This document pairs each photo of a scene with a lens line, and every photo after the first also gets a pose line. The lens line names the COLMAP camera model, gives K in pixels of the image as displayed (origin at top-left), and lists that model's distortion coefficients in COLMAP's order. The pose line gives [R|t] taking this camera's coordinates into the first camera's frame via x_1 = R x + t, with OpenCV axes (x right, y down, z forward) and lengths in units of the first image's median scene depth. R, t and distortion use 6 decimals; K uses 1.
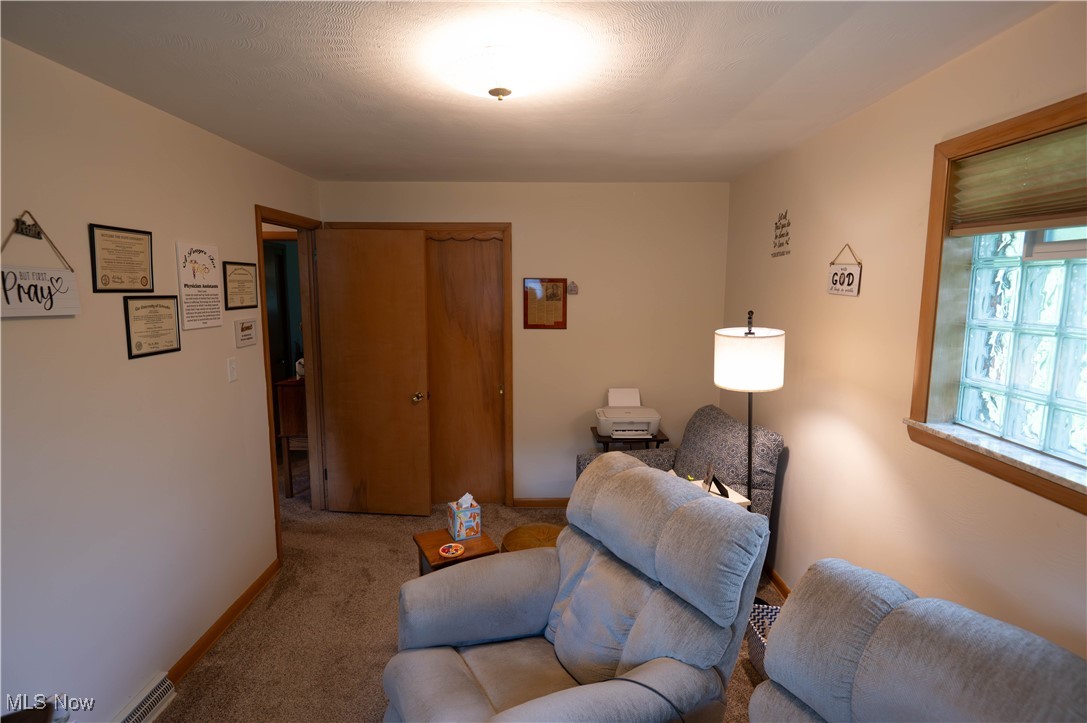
lens RADIAL K [[504.7, 0, 543.5], [0, 504.7, 354.4], [0, 0, 1]] dist [-0.015252, -0.000141]
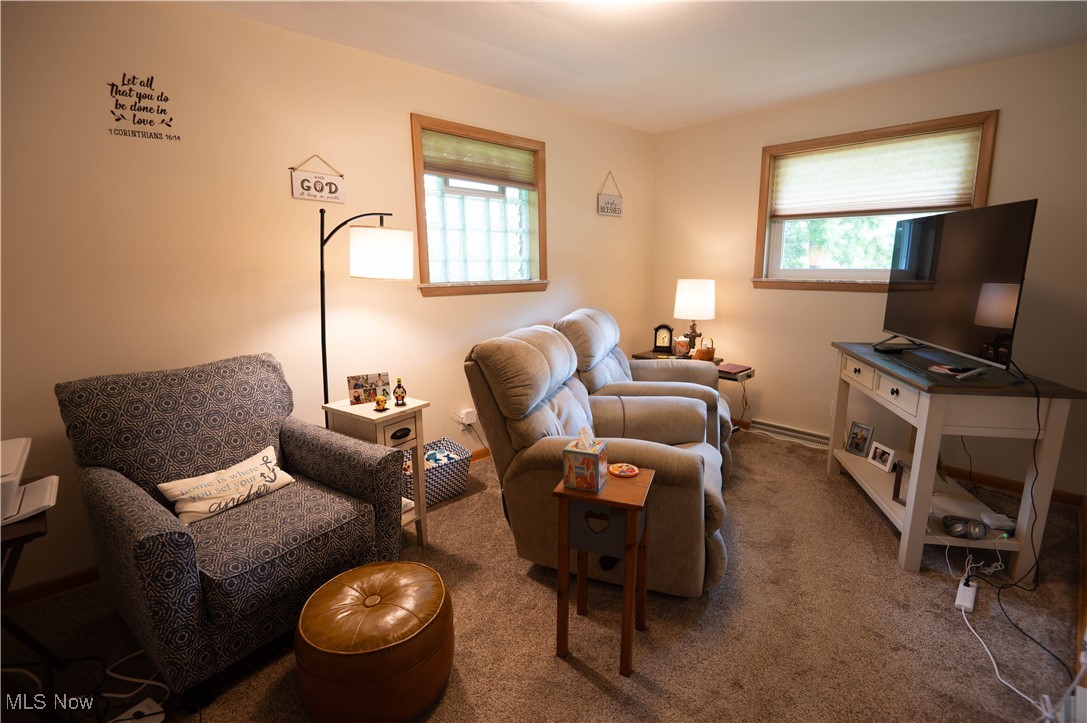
lens RADIAL K [[504.7, 0, 544.3], [0, 504.7, 362.0], [0, 0, 1]] dist [-0.015252, -0.000141]
pose [[-0.665458, -0.147637, 0.731689, -0.651567], [0.098110, 0.954440, 0.281812, -0.041325], [-0.739960, 0.259320, -0.620655, 1.454458]]
